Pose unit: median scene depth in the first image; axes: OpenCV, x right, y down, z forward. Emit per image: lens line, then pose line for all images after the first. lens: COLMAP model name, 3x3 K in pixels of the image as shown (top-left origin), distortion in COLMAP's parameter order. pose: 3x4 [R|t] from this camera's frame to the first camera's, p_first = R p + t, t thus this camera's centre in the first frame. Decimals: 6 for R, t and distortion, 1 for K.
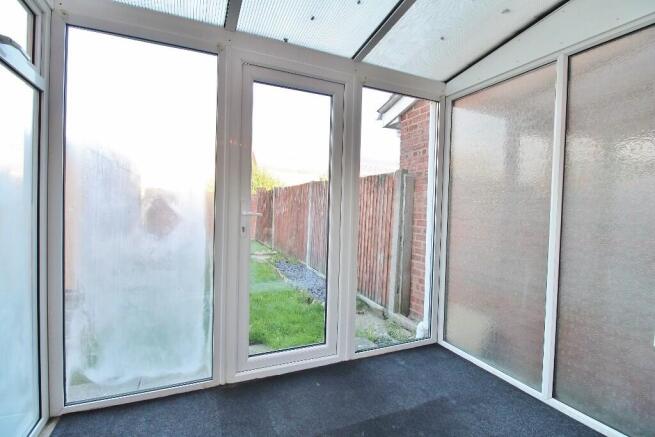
lens RADIAL K [[306.5, 0, 333.0], [0, 306.5, 218.7], [0, 0, 1]] dist [-0.009045, -0.008297]
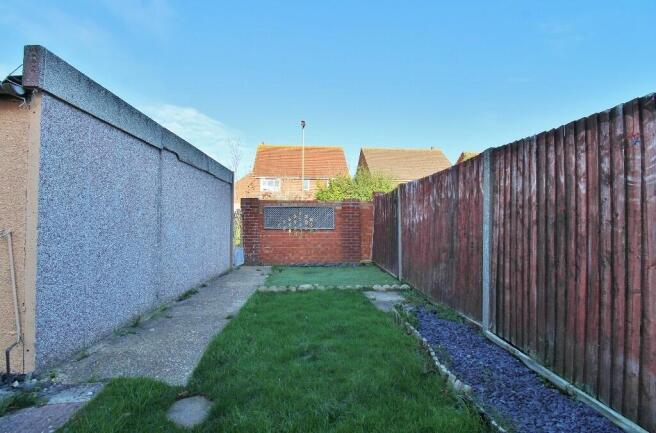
lens RADIAL K [[307.0, 0, 326.2], [0, 307.0, 213.2], [0, 0, 1]] dist [-0.009045, -0.008297]
pose [[0.923883, -0.049539, -0.379456, -0.122332], [0.022438, 0.996892, -0.075515, 0.006423], [0.382018, 0.061253, 0.922123, 0.464552]]
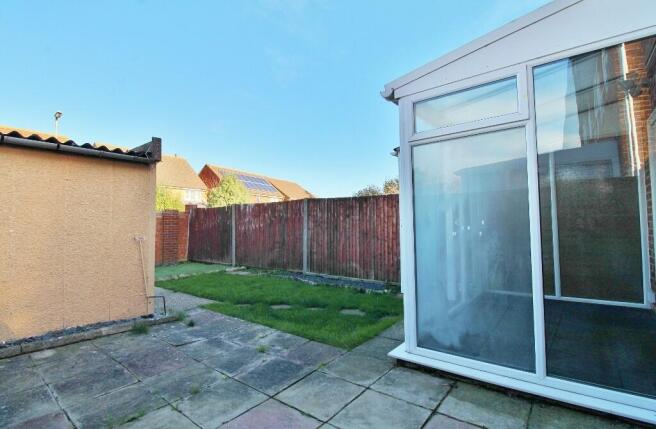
lens RADIAL K [[310.4, 0, 331.3], [0, 310.4, 216.2], [0, 0, 1]] dist [-0.011144, -0.005219]
pose [[0.887301, -0.035118, 0.459852, -0.514147], [0.060821, 0.997298, -0.041195, -0.000729], [-0.457163, 0.064521, 0.887039, -0.078127]]
